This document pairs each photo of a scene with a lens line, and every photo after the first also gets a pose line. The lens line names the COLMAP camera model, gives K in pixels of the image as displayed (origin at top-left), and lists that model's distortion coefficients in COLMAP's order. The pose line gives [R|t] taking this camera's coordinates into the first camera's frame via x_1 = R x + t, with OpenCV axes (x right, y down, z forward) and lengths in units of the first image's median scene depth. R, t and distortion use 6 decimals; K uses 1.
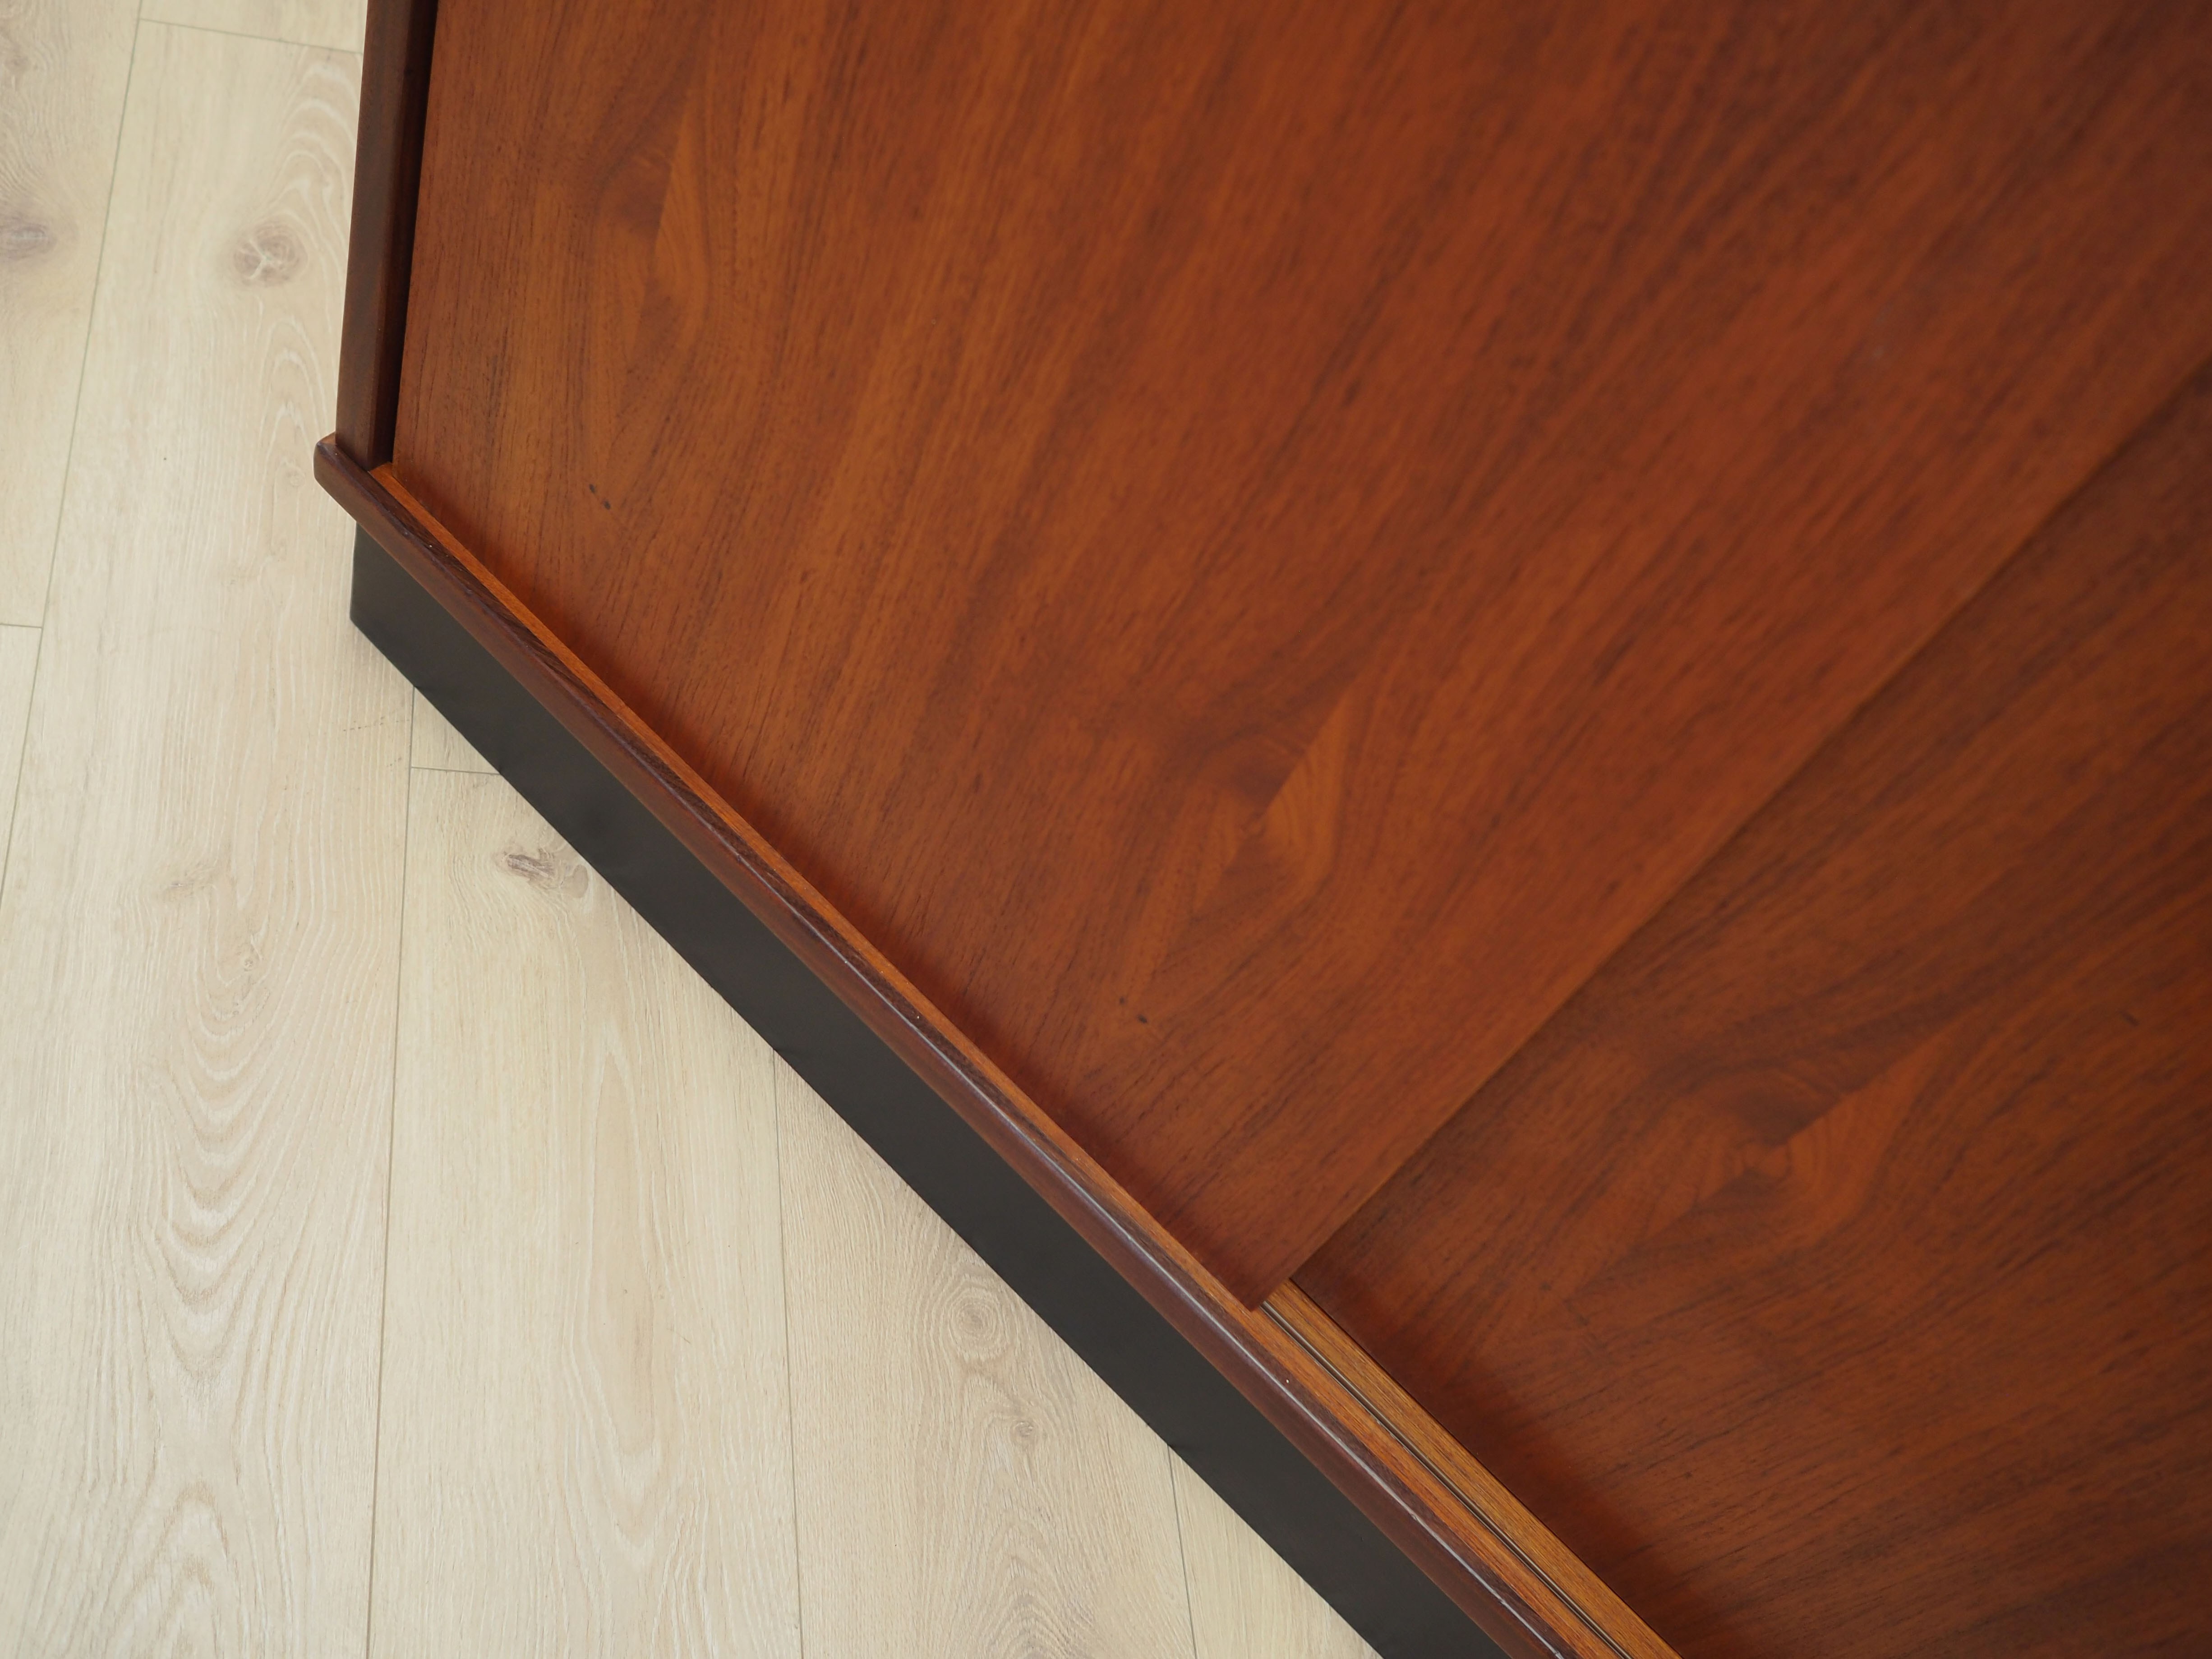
lens RADIAL K [[2330.1, 0, 1109.9], [0, 2330.1, 777.2], [0, 0, 1]] dist [-0.009819, -0.009812]
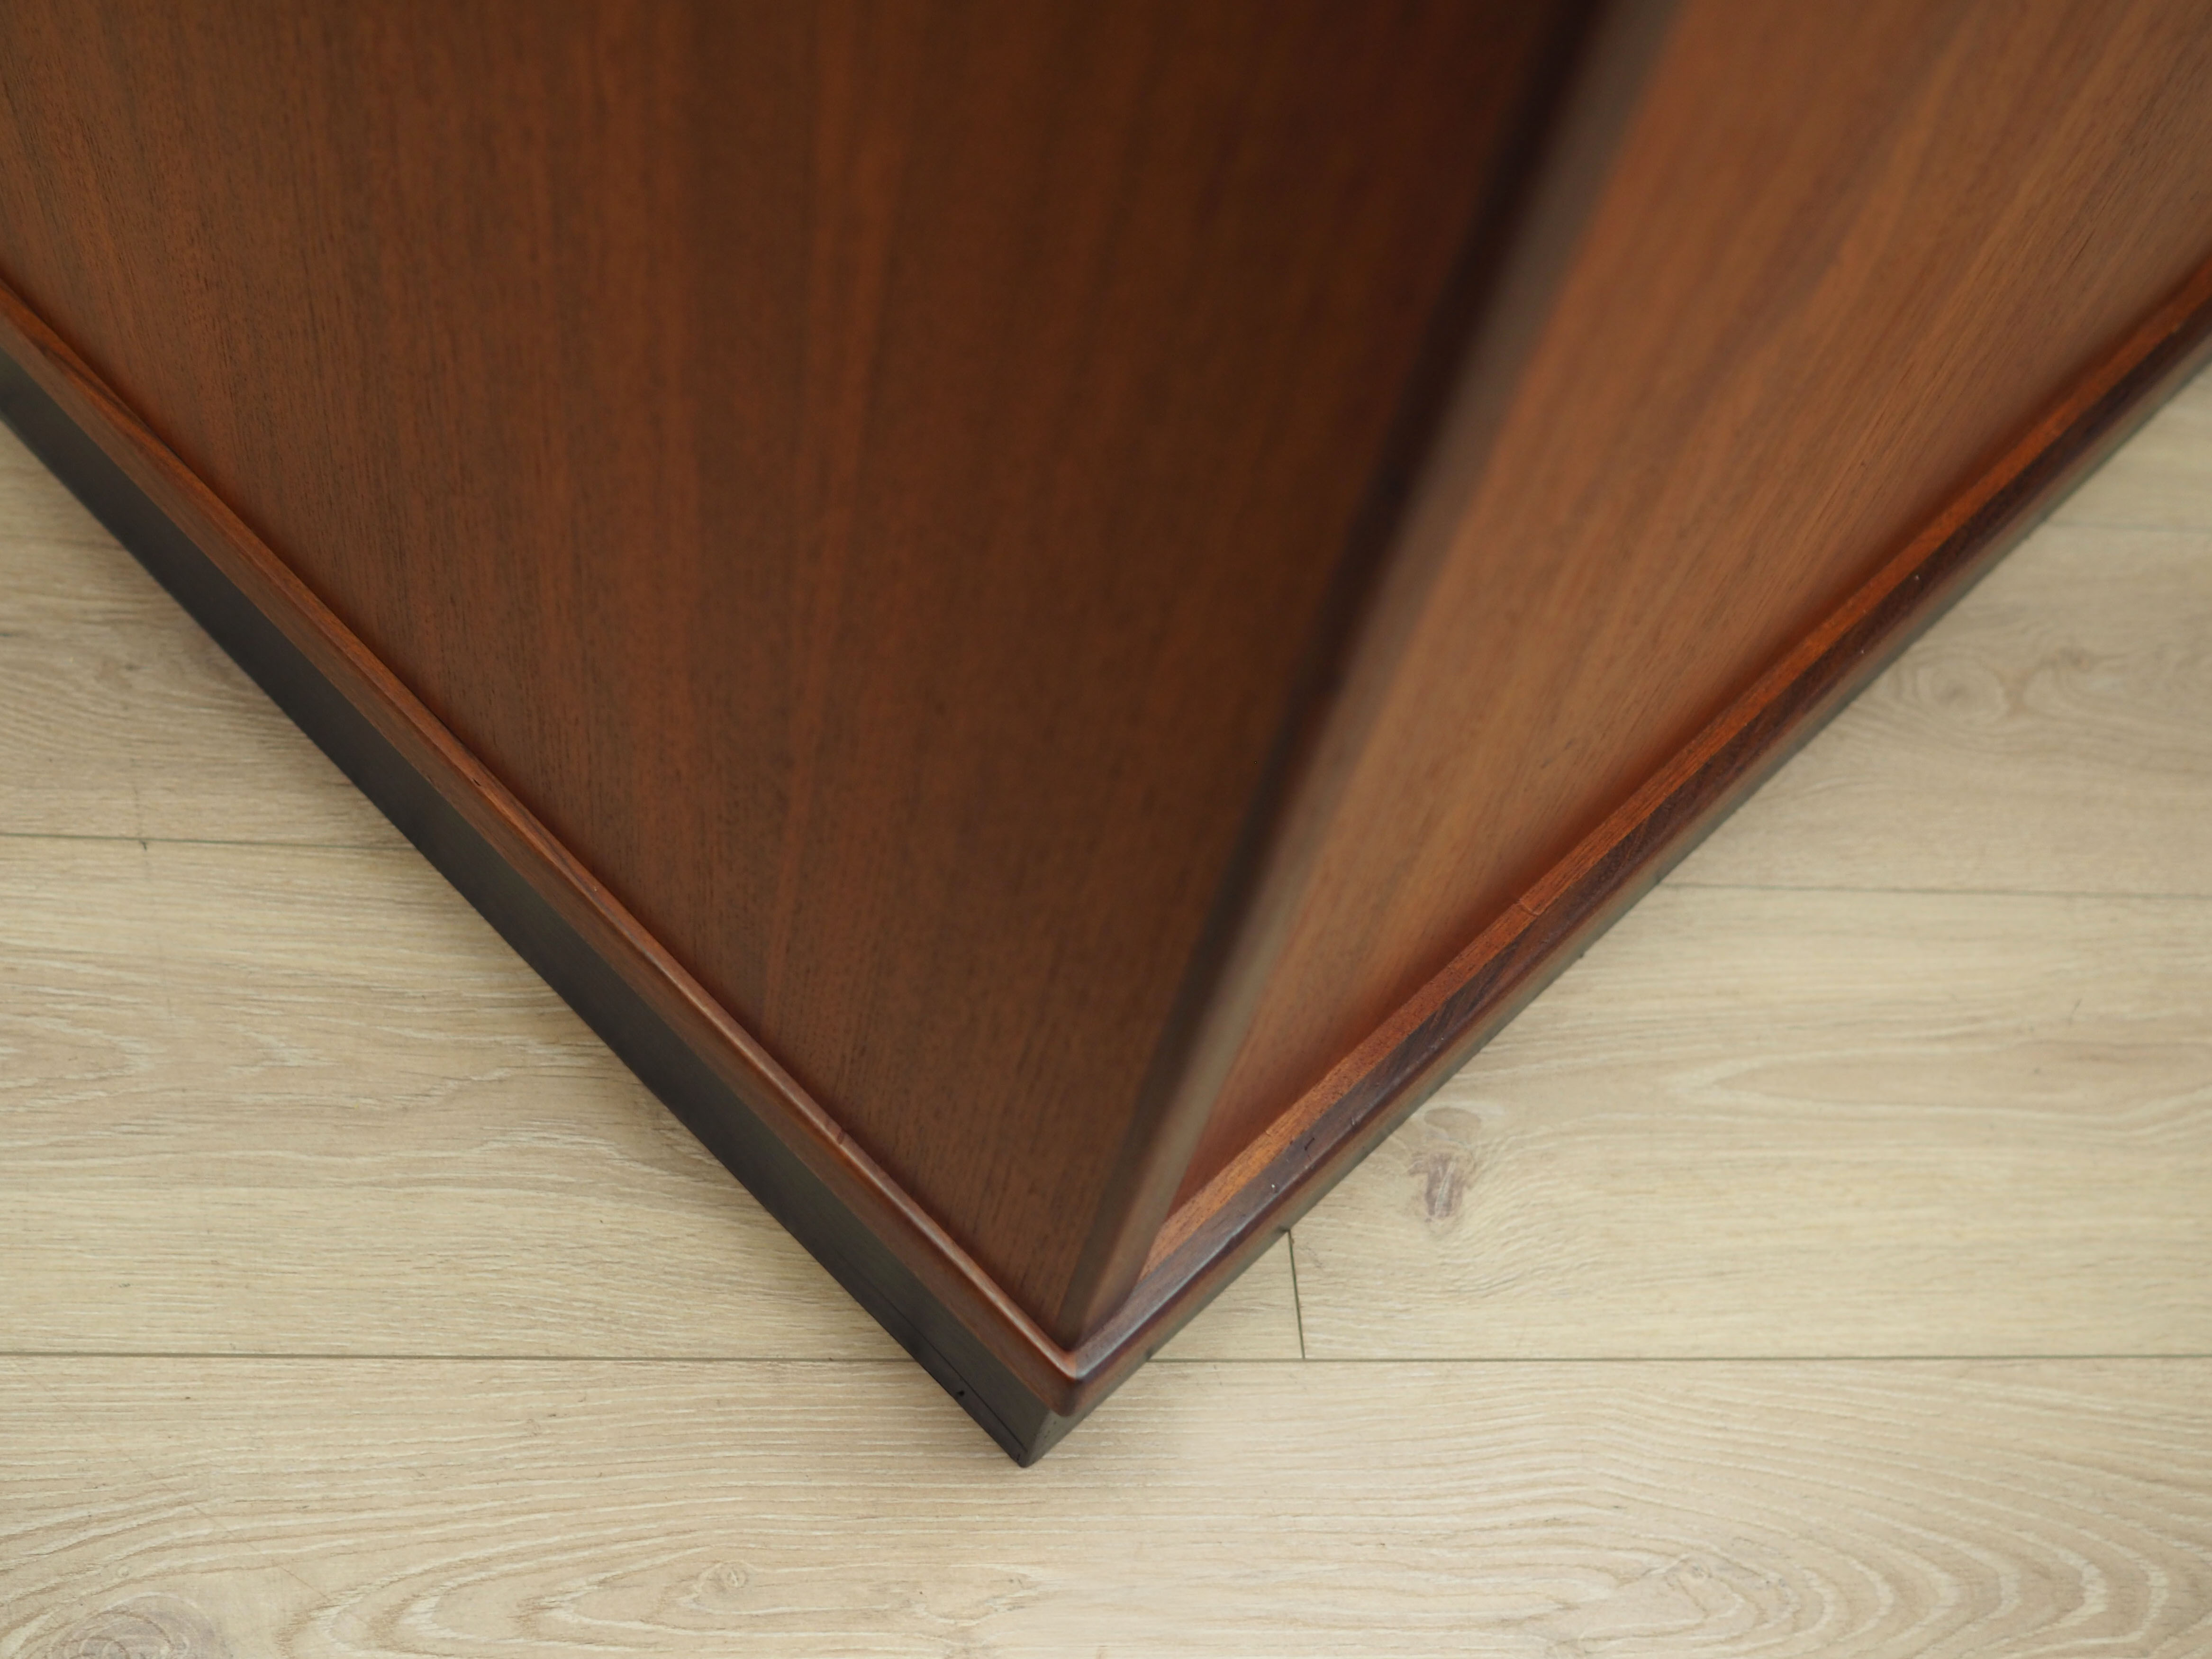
lens RADIAL K [[2383.9, 0, 1071.5], [0, 2383.9, 887.8], [0, 0, 1]] dist [-0.024570, 0.007411]
pose [[0.107864, -0.963698, 0.244237, -0.358343], [0.760576, 0.238199, 0.603975, -0.486191], [-0.640226, 0.120614, 0.758658, 0.573405]]
